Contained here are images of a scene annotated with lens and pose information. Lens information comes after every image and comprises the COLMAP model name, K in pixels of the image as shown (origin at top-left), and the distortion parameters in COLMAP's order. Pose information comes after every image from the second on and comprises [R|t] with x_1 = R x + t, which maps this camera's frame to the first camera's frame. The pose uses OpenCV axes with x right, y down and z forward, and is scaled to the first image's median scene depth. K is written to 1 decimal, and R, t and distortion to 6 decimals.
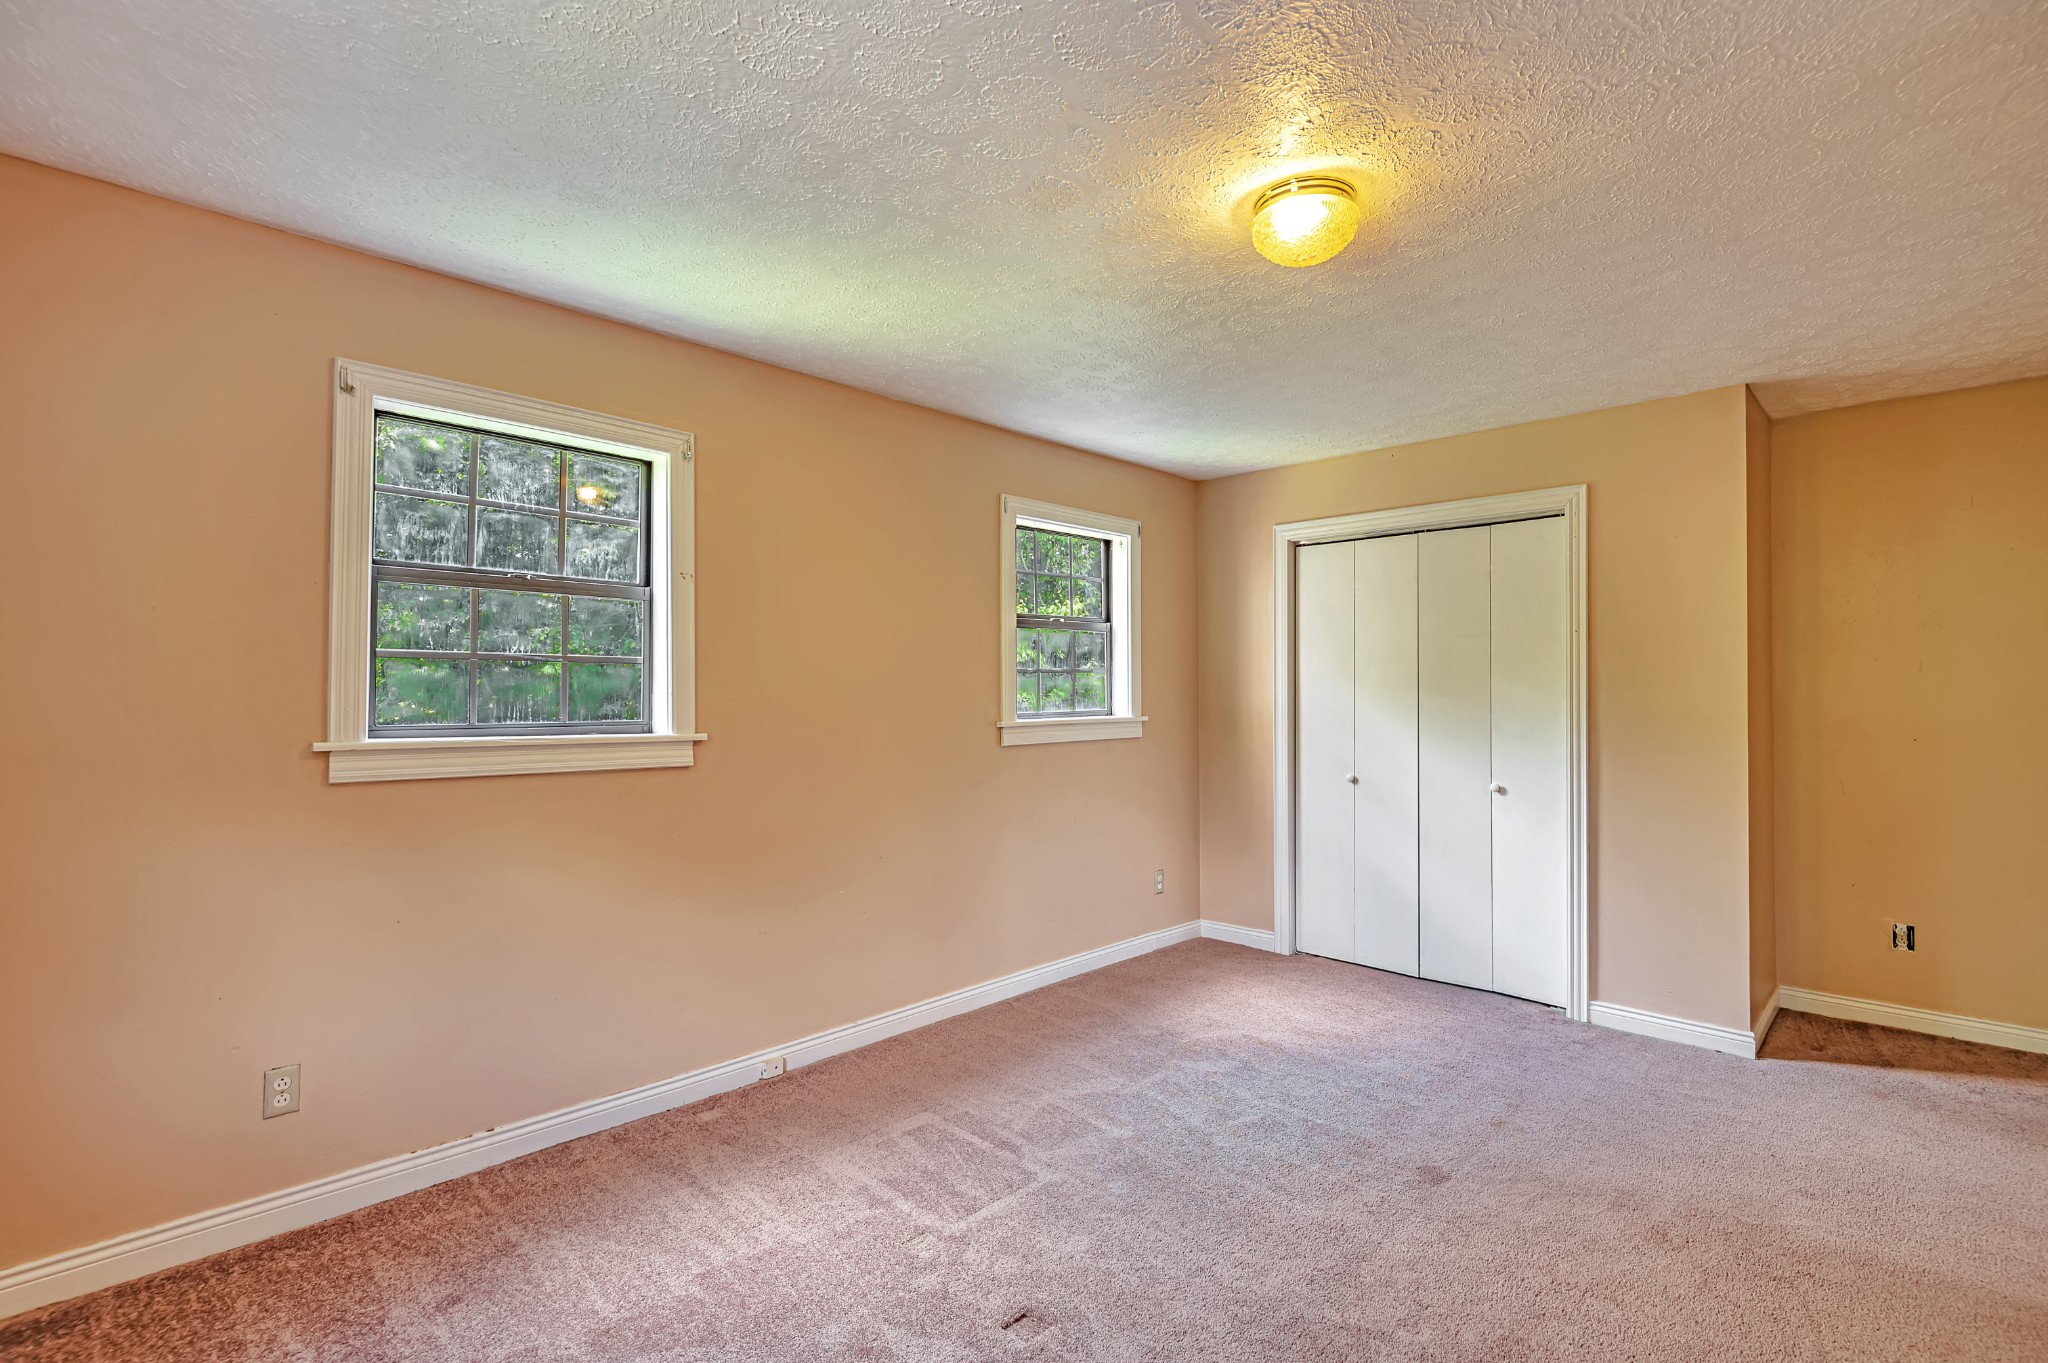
lens RADIAL K [[935.4, 0, 1030.3], [0, 935.4, 671.5], [0, 0, 1]] dist [-0.000625, -0.000680]
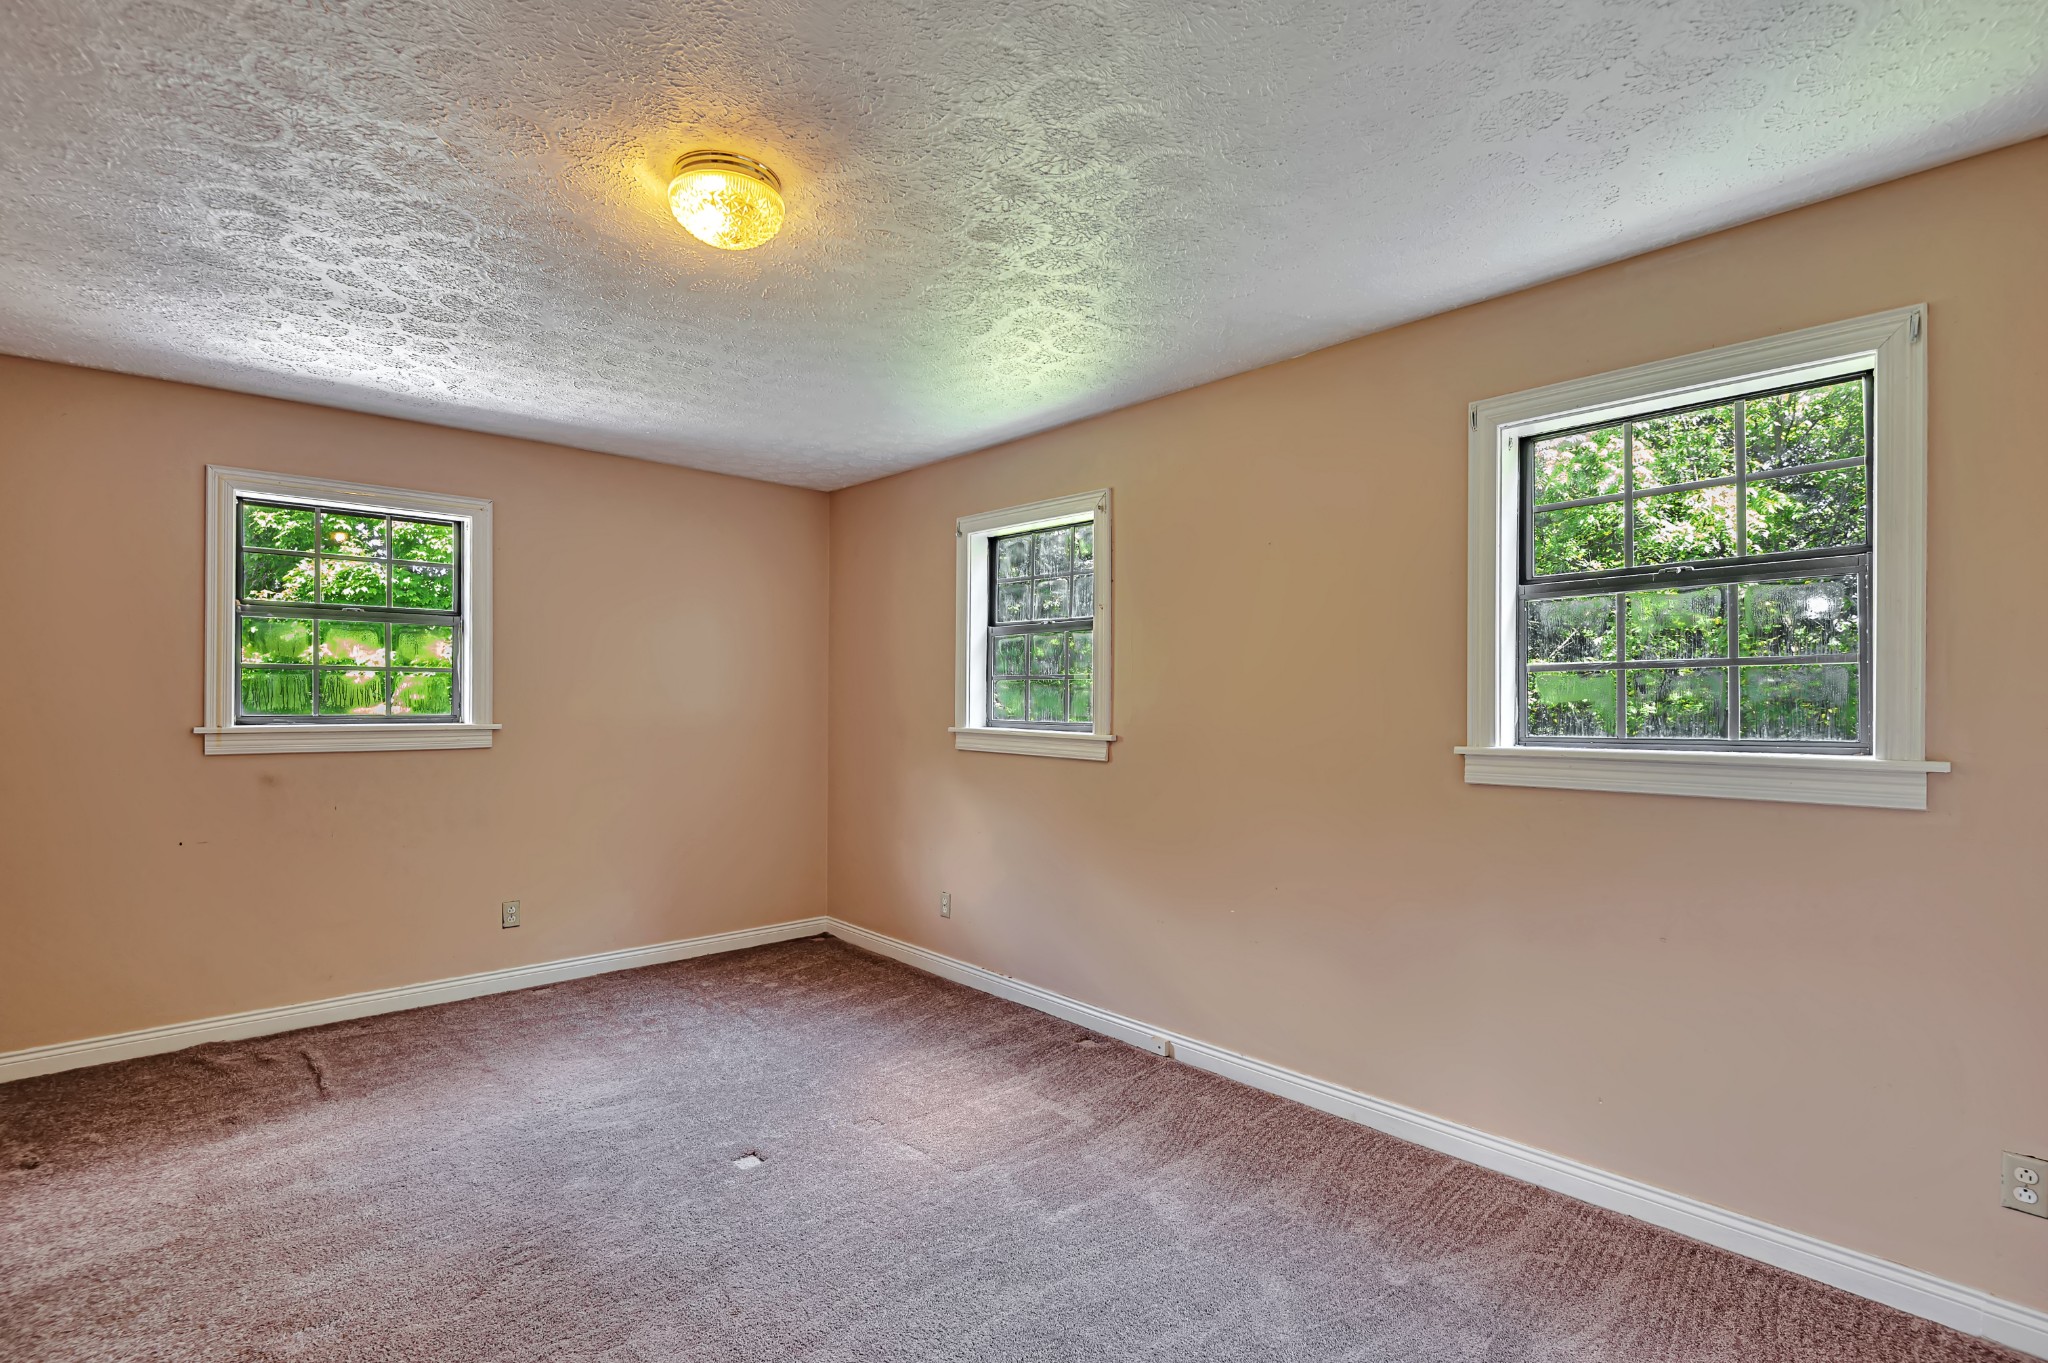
lens RADIAL K [[974.3, 0, 1024.5], [0, 974.3, 695.3], [0, 0, 1]] dist [-0.000512, -0.000316]
pose [[-0.057260, -0.000642, -0.998359, 0.905037], [0.021781, 0.999761, -0.001892, 0.014650], [0.998122, -0.021854, -0.057232, 0.959268]]
